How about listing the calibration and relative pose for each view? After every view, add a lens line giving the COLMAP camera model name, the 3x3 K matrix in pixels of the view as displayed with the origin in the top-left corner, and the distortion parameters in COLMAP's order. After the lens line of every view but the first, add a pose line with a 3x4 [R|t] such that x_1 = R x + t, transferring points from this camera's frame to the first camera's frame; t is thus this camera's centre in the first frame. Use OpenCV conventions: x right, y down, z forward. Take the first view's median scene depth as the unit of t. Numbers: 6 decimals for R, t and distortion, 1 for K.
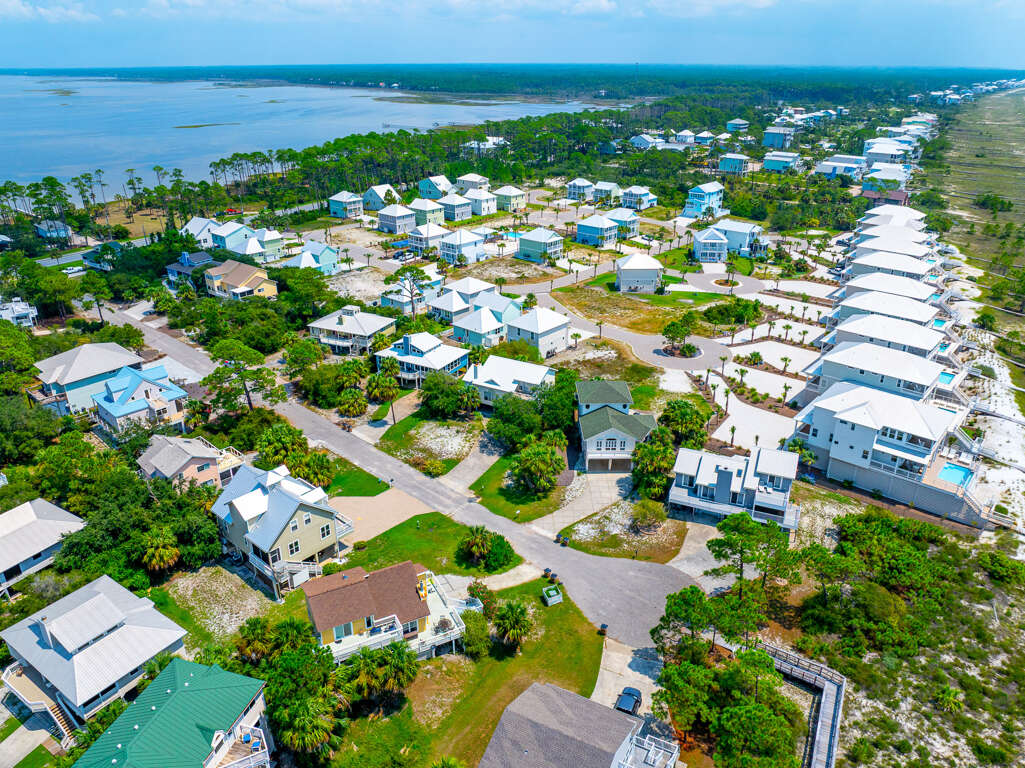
lens RADIAL K [[720.9, 0, 512.5], [0, 720.9, 384.0], [0, 0, 1]] dist [-0.038467, 0.004514]
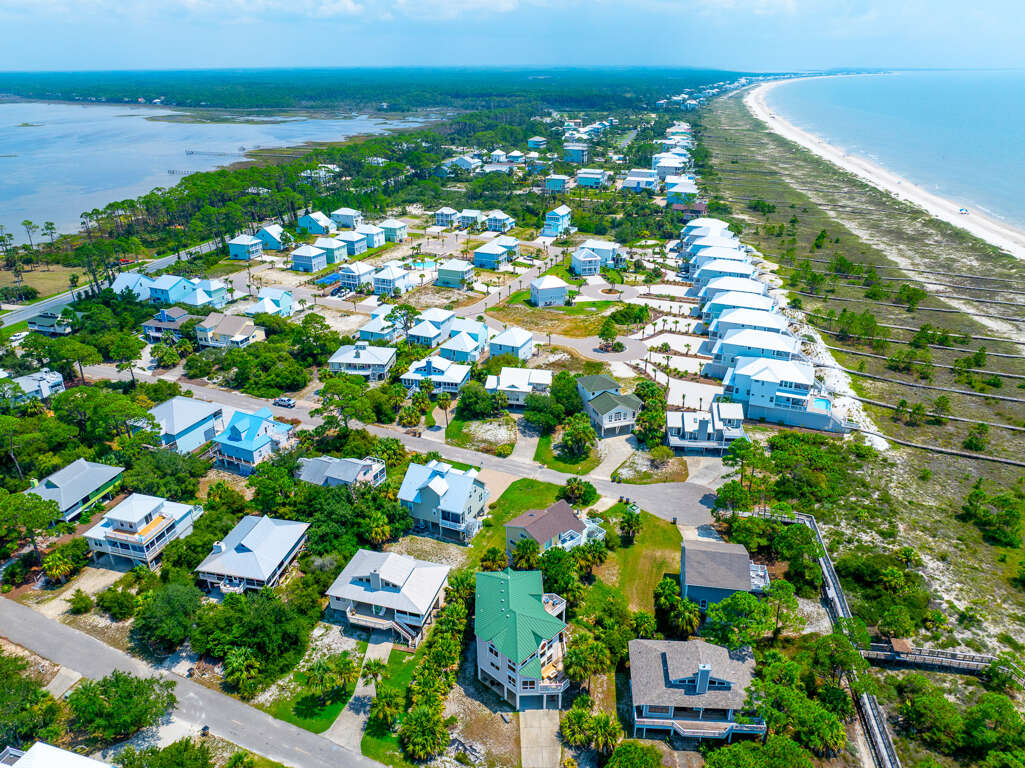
lens RADIAL K [[720.9, 0, 512.5], [0, 720.9, 384.0], [0, 0, 1]] dist [-0.038467, 0.004514]
pose [[0.951346, -0.126911, 0.280776, -0.320697], [0.127732, 0.991688, 0.015452, -0.022154], [-0.280404, 0.021164, 0.959649, -0.242973]]
